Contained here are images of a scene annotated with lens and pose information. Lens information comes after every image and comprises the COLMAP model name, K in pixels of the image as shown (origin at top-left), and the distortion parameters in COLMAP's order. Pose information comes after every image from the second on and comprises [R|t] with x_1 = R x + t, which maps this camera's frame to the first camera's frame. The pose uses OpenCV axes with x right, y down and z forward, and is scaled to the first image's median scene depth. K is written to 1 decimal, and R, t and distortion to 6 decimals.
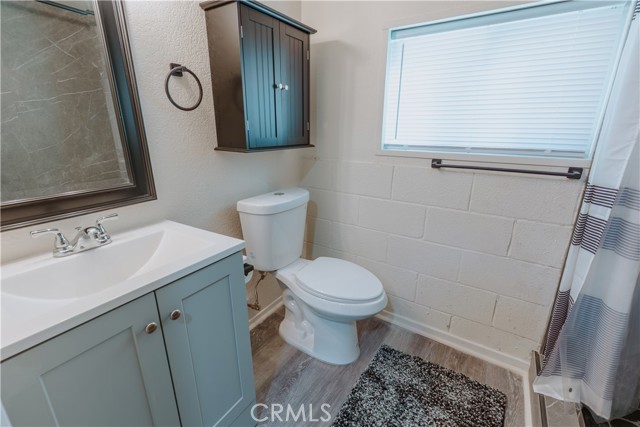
lens RADIAL K [[286.7, 0, 323.6], [0, 286.7, 211.8], [0, 0, 1]] dist [0.002332, 0.000197]
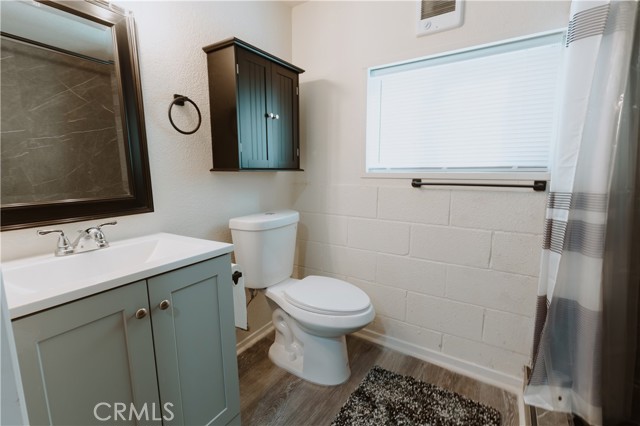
lens RADIAL K [[292.6, 0, 323.7], [0, 292.6, 212.3], [0, 0, 1]] dist [0.001414, -0.000238]
pose [[0.999916, -0.012353, 0.003800, 0.040862], [0.012775, 0.989207, -0.145969, 0.098622], [-0.001956, 0.146005, 0.989282, -0.068807]]
